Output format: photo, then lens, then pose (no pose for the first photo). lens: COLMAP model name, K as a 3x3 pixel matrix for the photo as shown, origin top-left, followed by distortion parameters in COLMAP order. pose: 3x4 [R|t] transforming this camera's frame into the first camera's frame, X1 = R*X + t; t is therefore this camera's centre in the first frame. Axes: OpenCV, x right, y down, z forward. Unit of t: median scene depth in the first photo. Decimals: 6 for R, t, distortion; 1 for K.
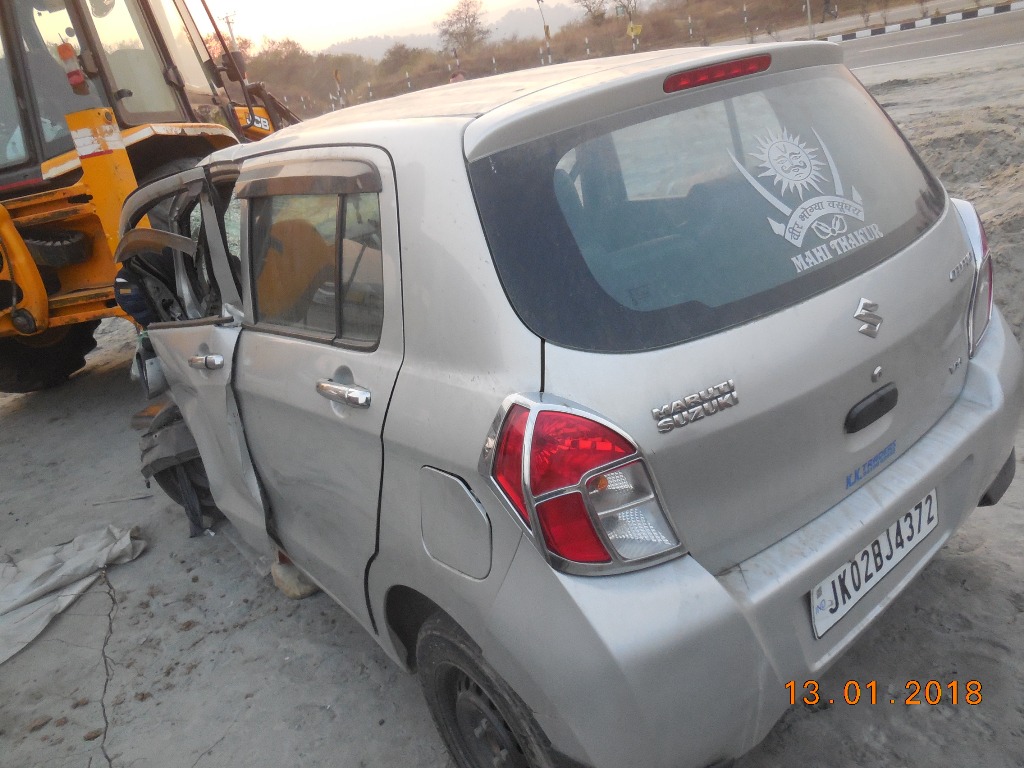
lens RADIAL K [[767.5, 0, 512.1], [0, 767.5, 384.1], [0, 0, 1]] dist [-0.002465, -0.002231]
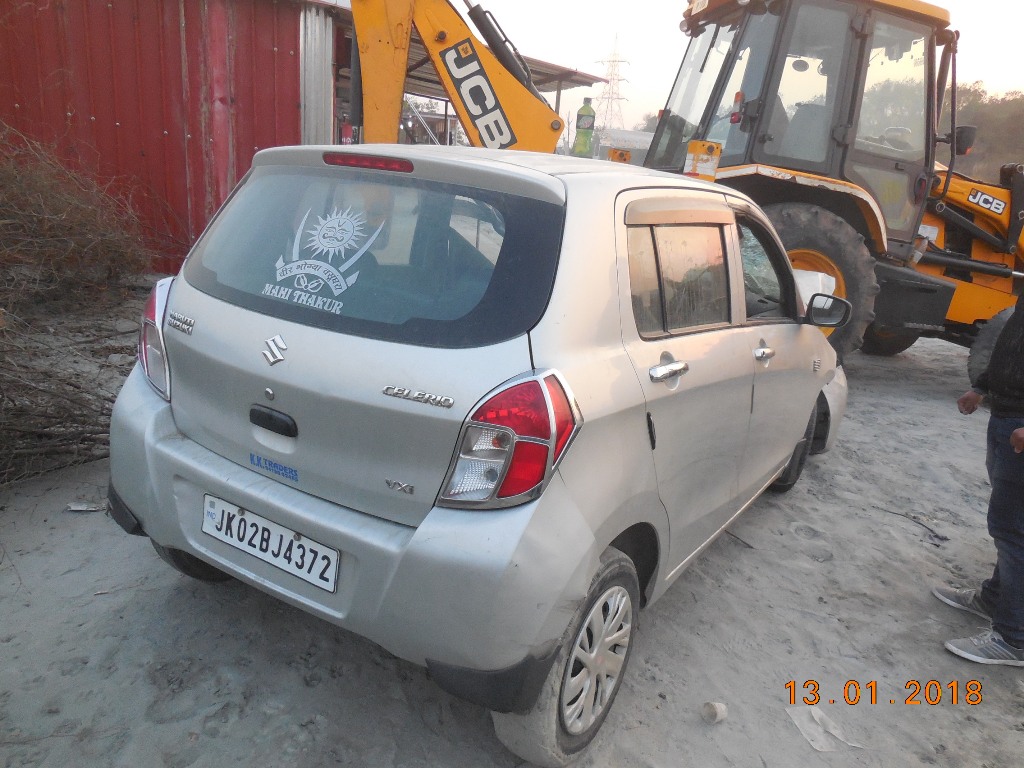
lens RADIAL K [[767.5, 0, 512.3], [0, 767.5, 384.1], [0, 0, 1]] dist [-0.002465, -0.002231]
pose [[0.329573, 0.451184, -0.829346, 1.699321], [-0.485294, 0.834452, 0.261111, -0.573525], [0.809859, 0.316421, 0.493970, 0.681736]]
